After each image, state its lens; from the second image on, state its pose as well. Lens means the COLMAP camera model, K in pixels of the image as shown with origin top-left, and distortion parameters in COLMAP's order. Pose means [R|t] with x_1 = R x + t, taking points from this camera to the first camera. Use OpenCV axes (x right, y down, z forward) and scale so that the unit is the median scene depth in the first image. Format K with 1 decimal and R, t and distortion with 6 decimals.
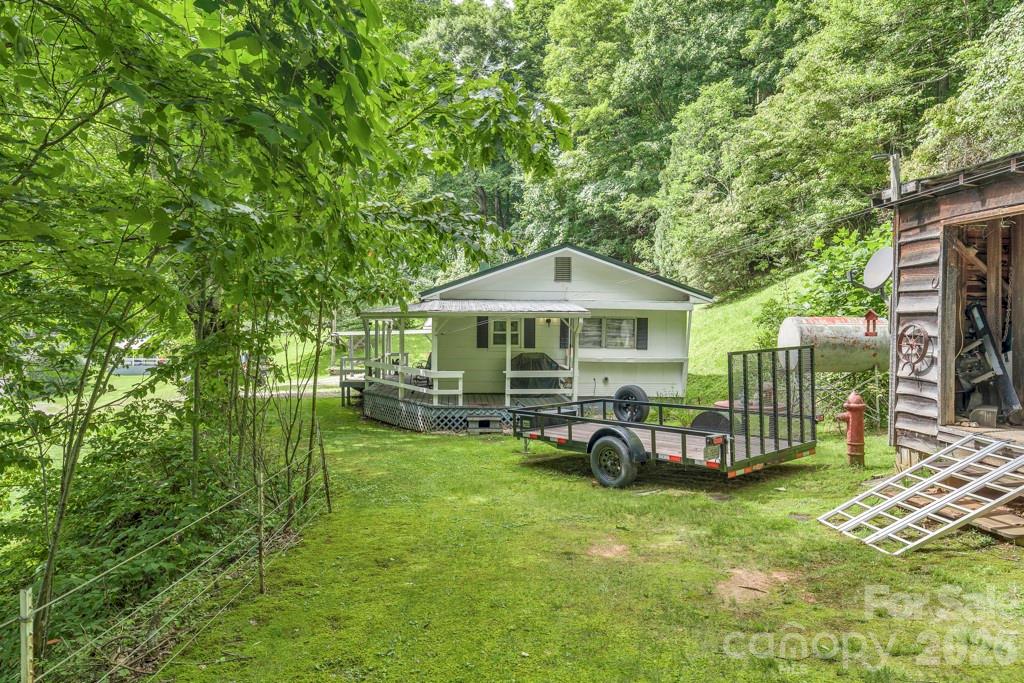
lens RADIAL K [[700.0, 0, 512.0], [0, 700.0, 341.5], [0, 0, 1]] dist [0.010159, -0.001853]
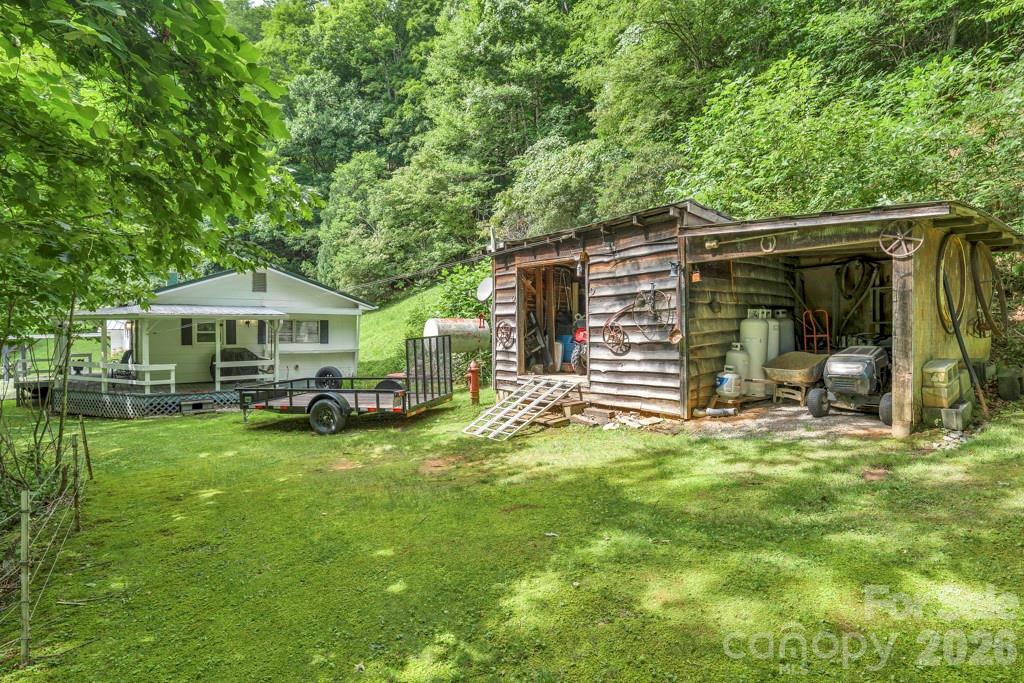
lens RADIAL K [[537.3, 0, 512.0], [0, 537.3, 341.5], [0, 0, 1]] dist [0.001265, 0.000200]
pose [[0.842163, -0.020751, 0.538824, -0.075583], [0.020721, 0.999767, 0.006118, 0.009564], [-0.538826, 0.006013, 0.842396, -0.084868]]
